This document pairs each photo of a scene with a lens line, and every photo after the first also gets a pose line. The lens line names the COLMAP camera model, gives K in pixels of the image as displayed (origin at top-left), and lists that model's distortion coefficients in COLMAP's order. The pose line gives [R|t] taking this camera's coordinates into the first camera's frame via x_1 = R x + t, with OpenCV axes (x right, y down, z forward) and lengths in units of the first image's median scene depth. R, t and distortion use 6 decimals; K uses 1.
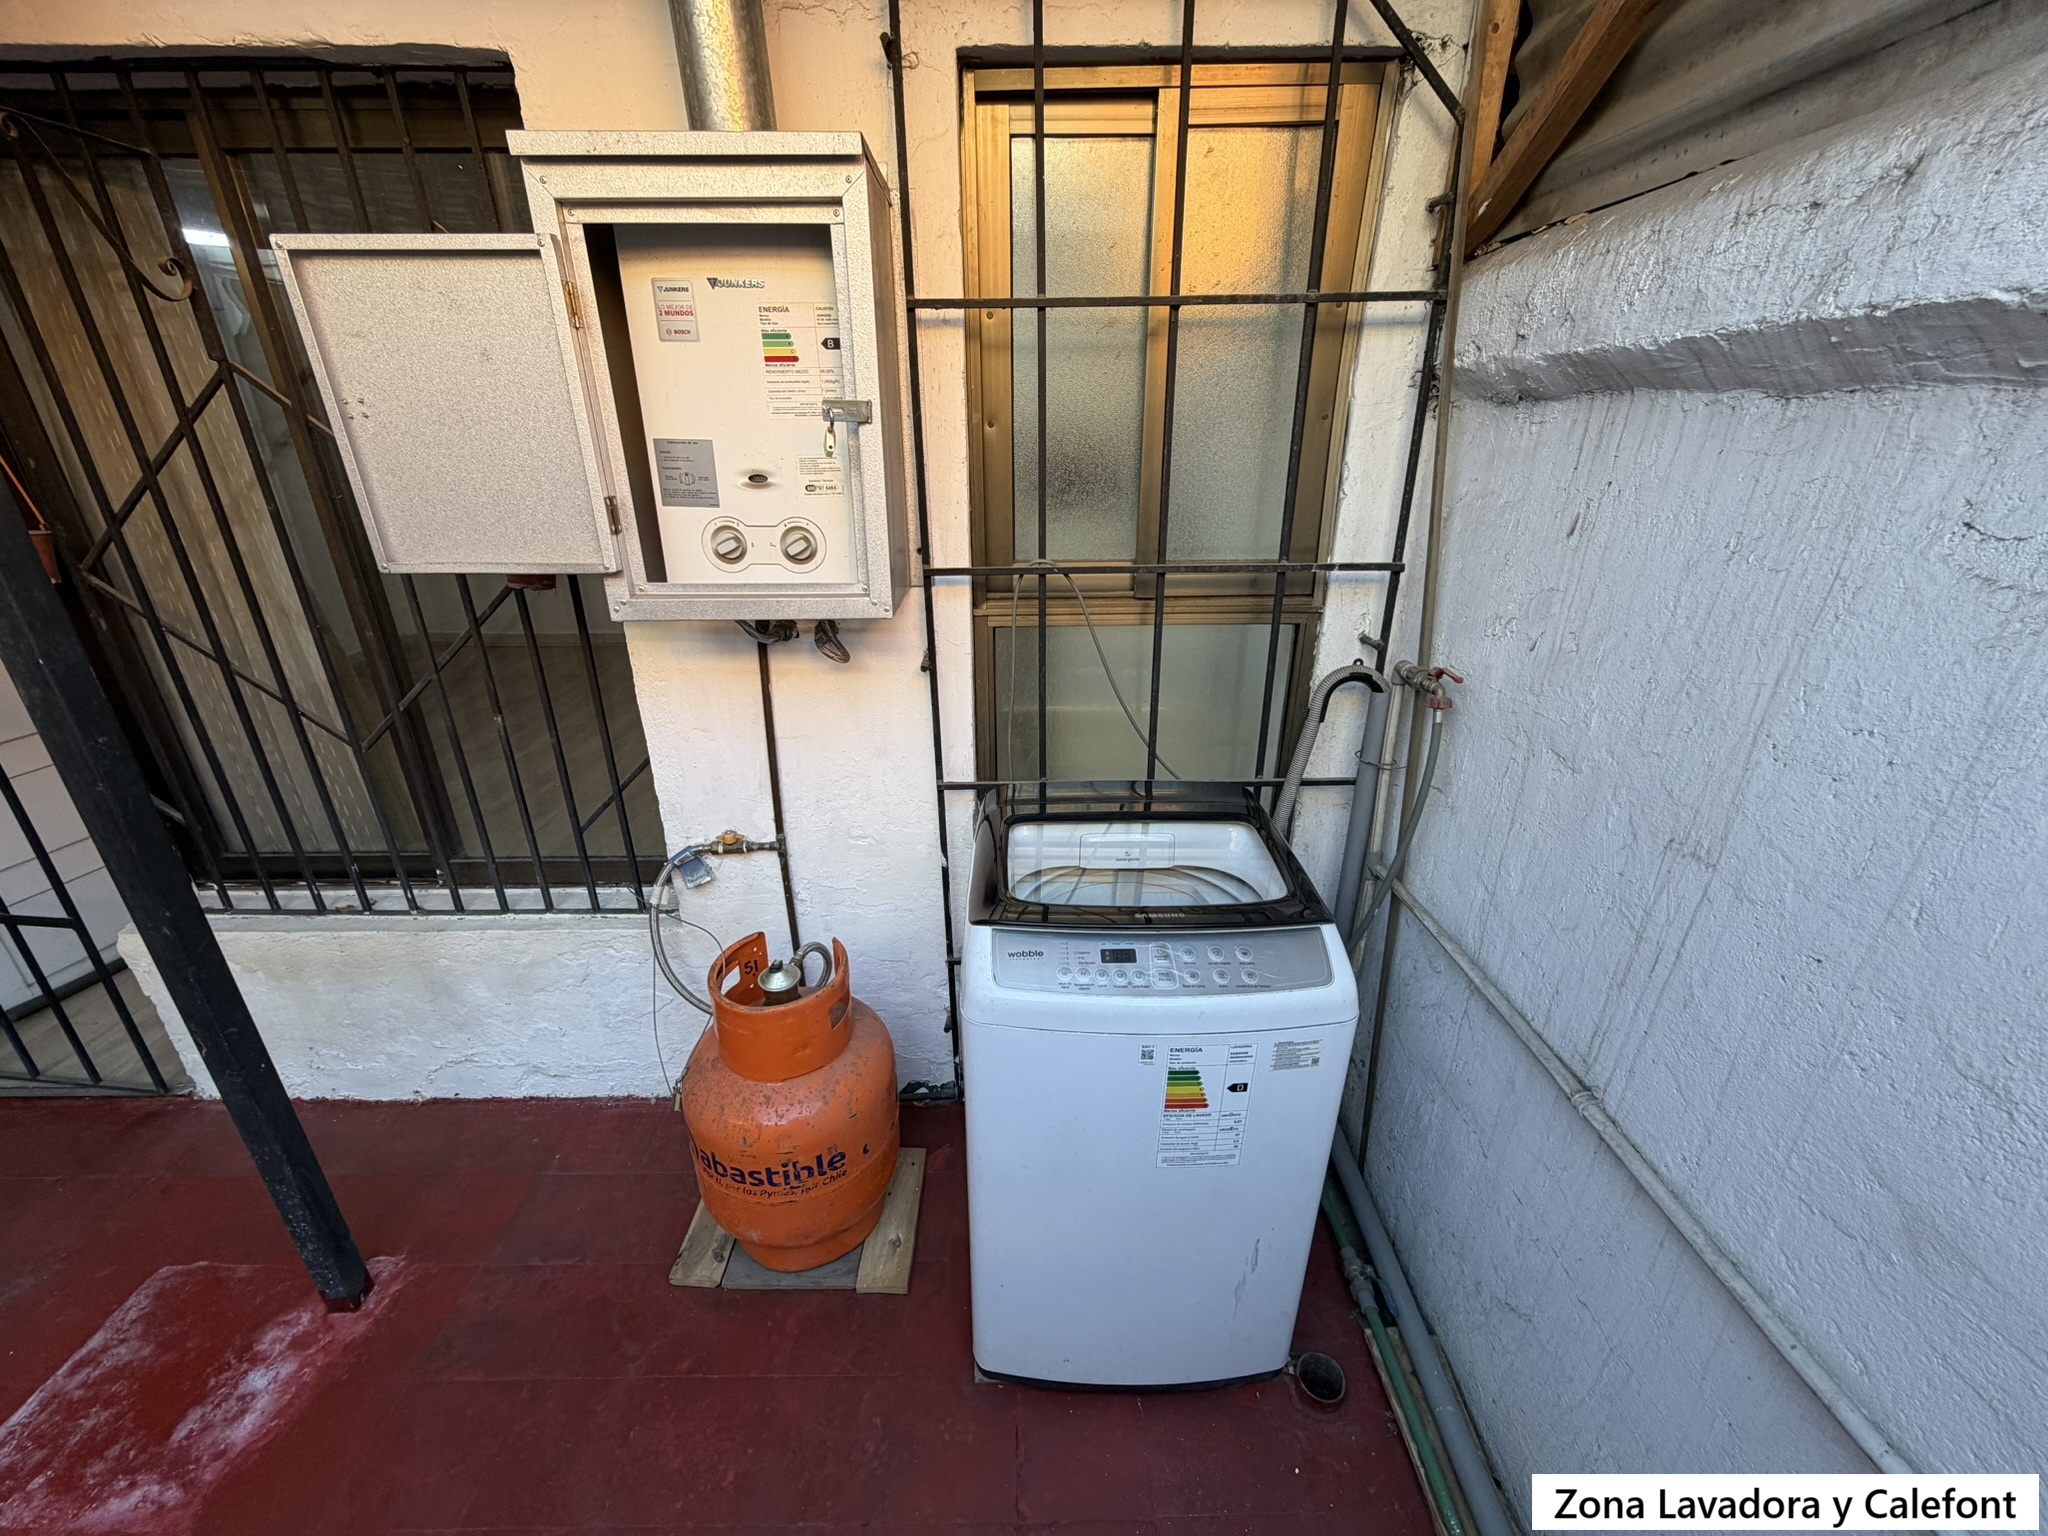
lens RADIAL K [[815.4, 0, 1016.6], [0, 815.4, 771.8], [0, 0, 1]] dist [-0.000719, 0.000339]
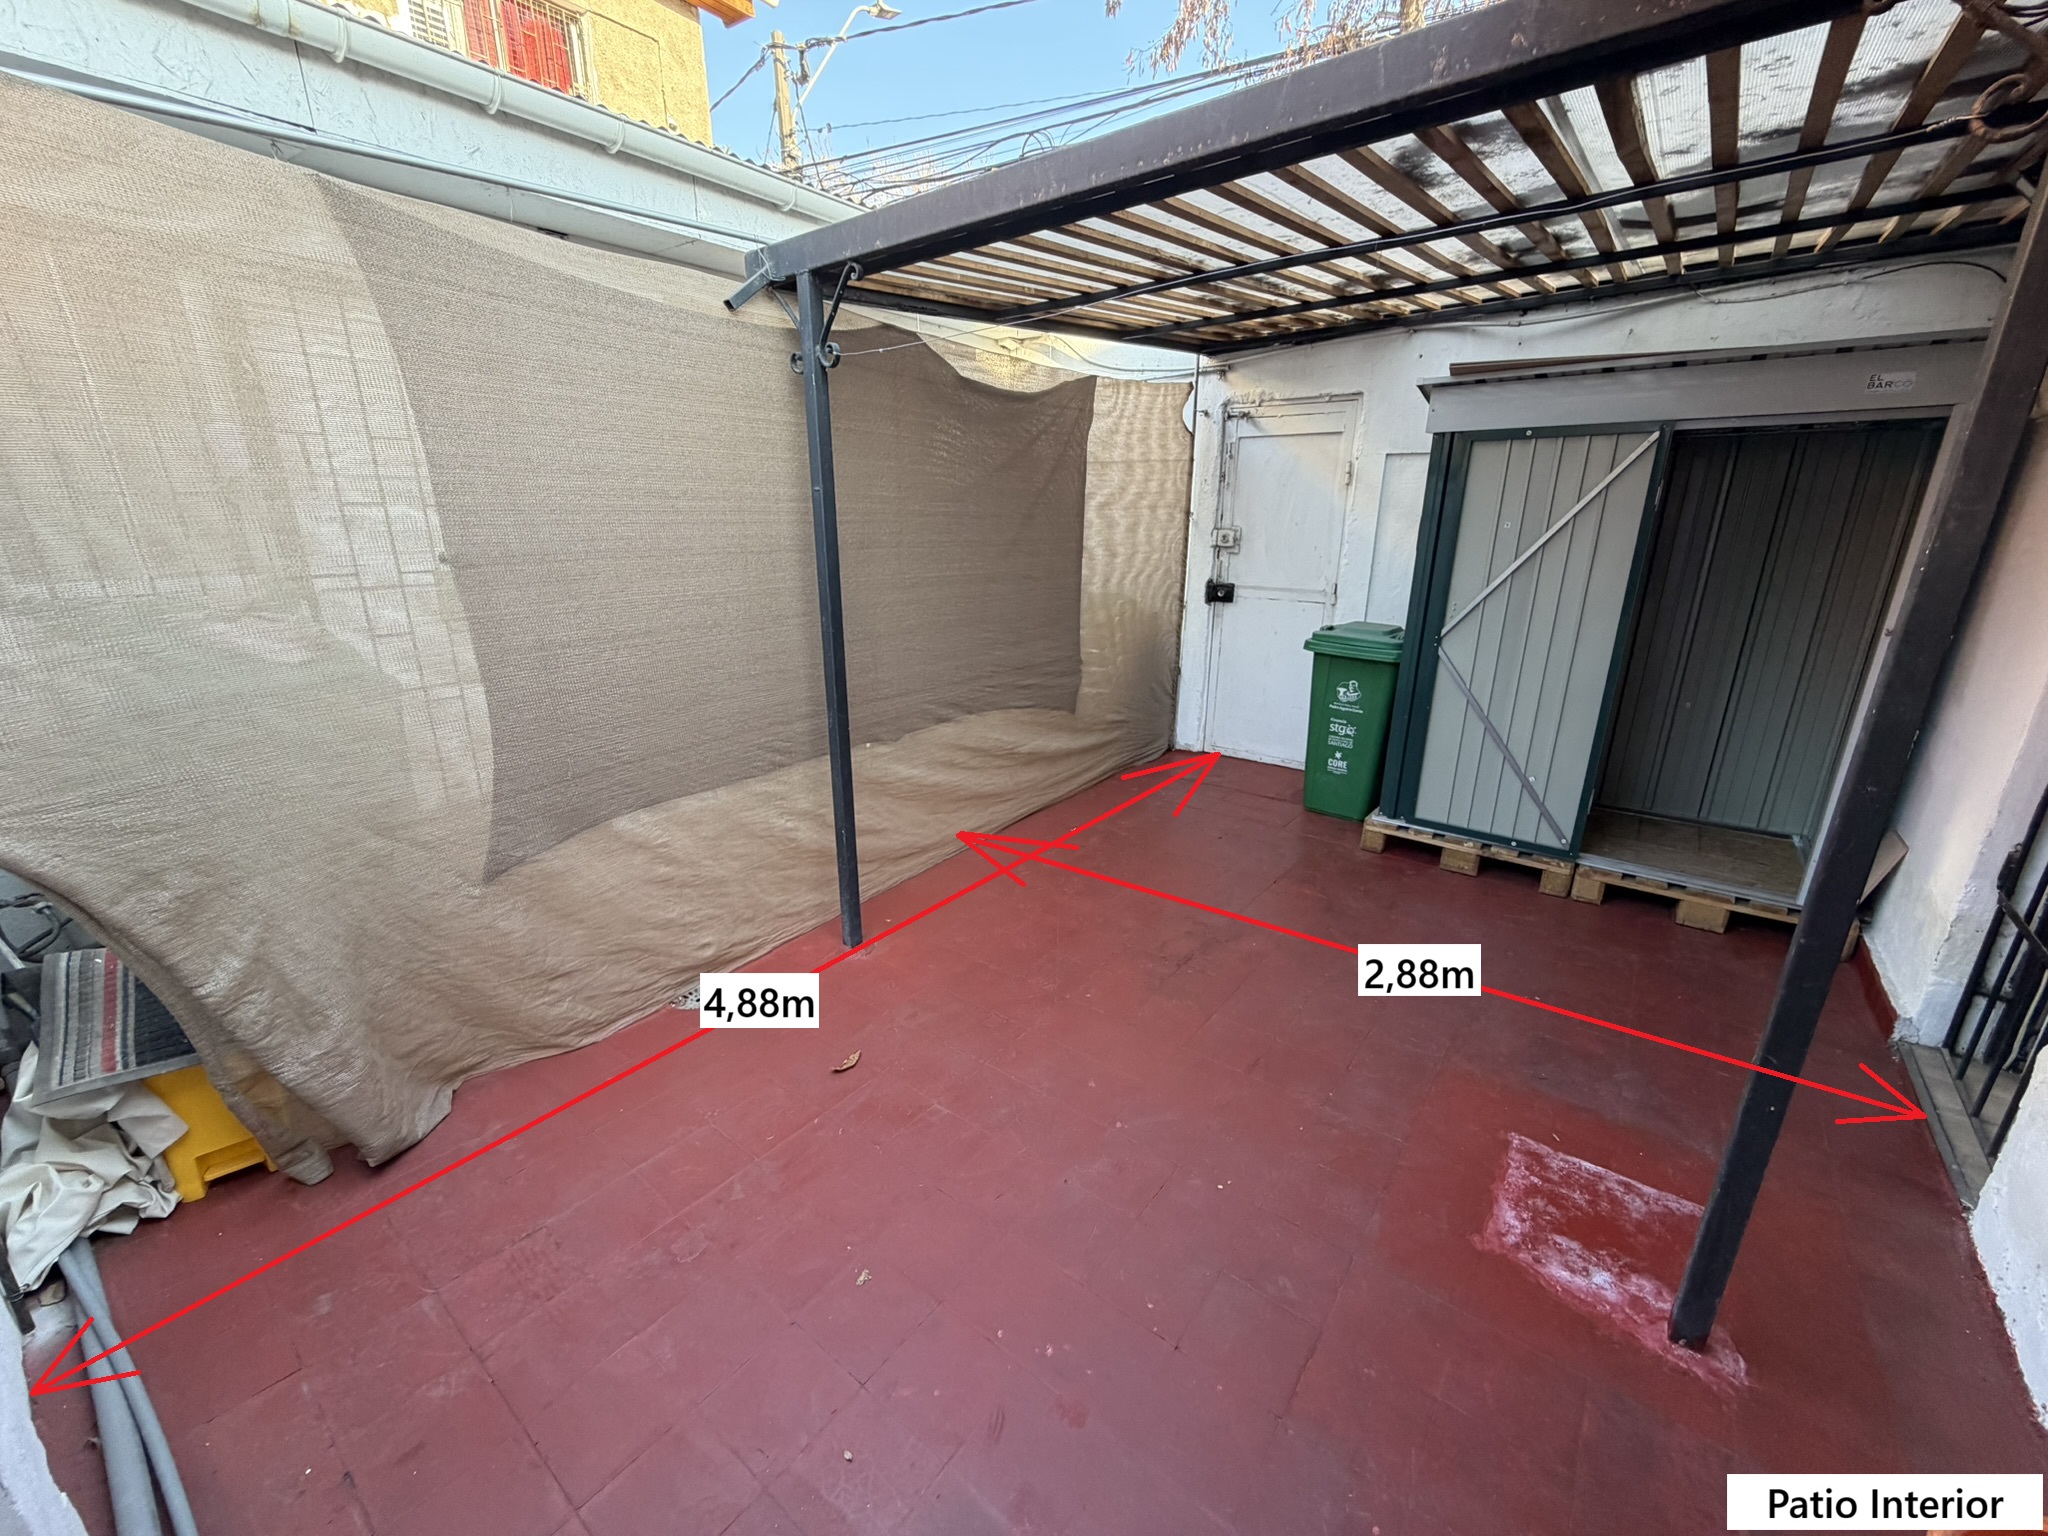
lens RADIAL K [[815.4, 0, 1016.6], [0, 815.4, 771.8], [0, 0, 1]] dist [-0.000719, 0.000339]
pose [[-0.625502, 0.237918, -0.743063, 0.328626], [-0.307128, 0.800400, 0.514813, -0.208538], [0.717231, 0.550232, -0.427581, 0.481800]]
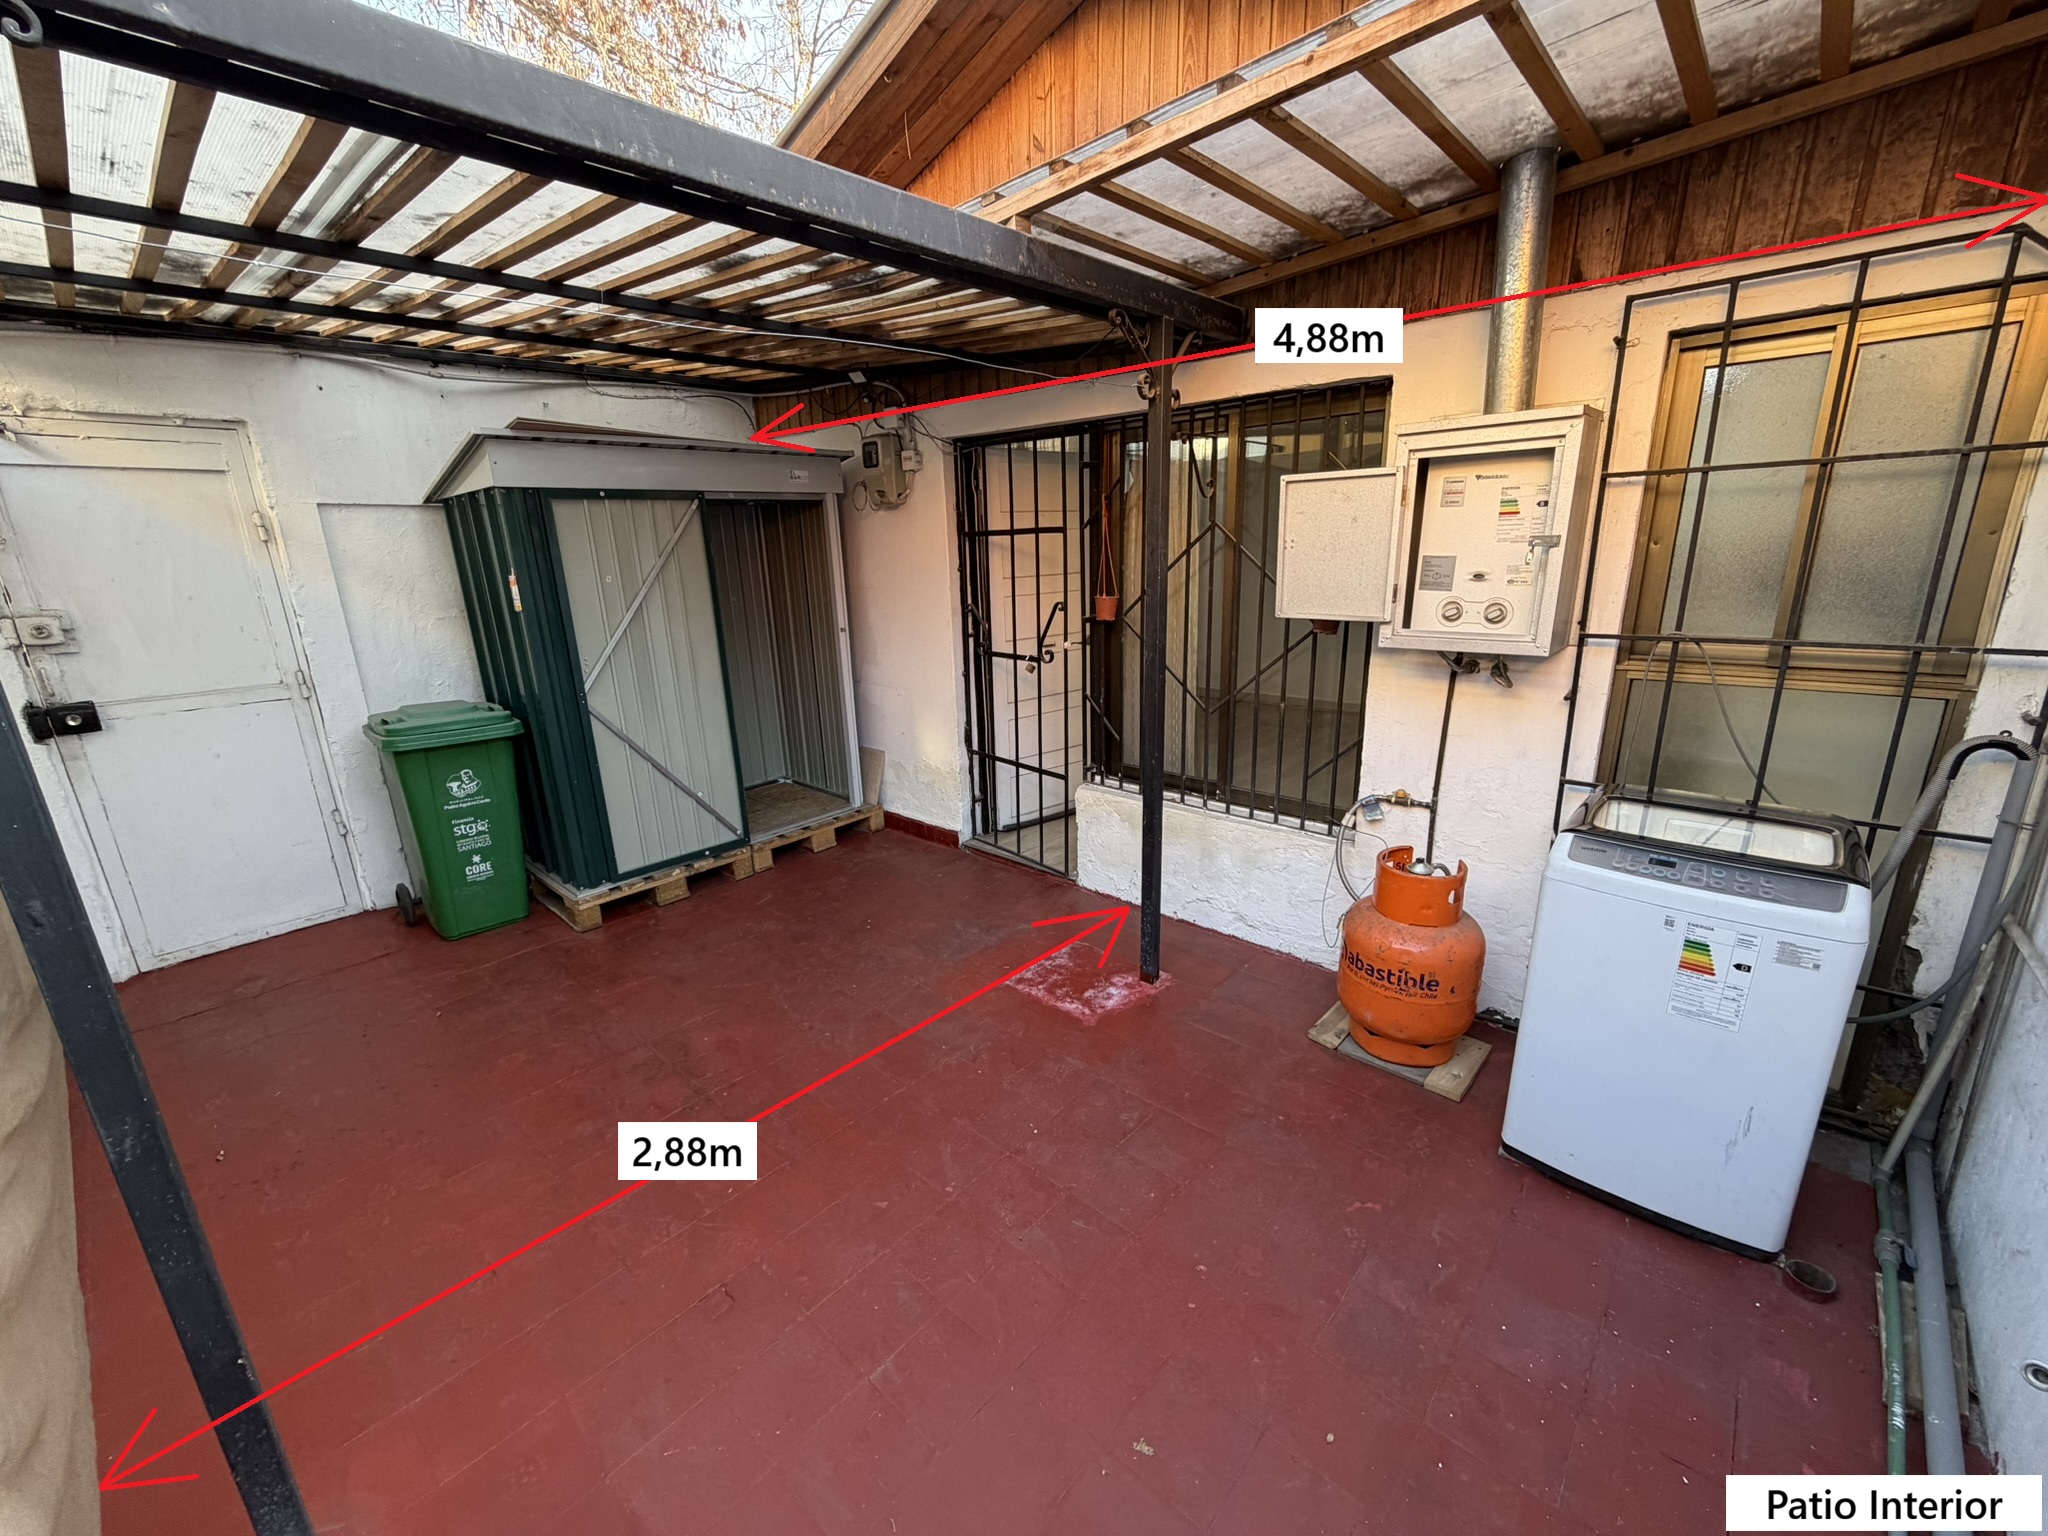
lens RADIAL K [[815.4, 0, 1016.6], [0, 815.4, 771.8], [0, 0, 1]] dist [-0.000719, 0.000339]
pose [[0.730666, 0.166569, -0.662105, 0.178426], [-0.241253, 0.970209, -0.022155, 0.307164], [0.638690, 0.175923, 0.749084, -0.822592]]
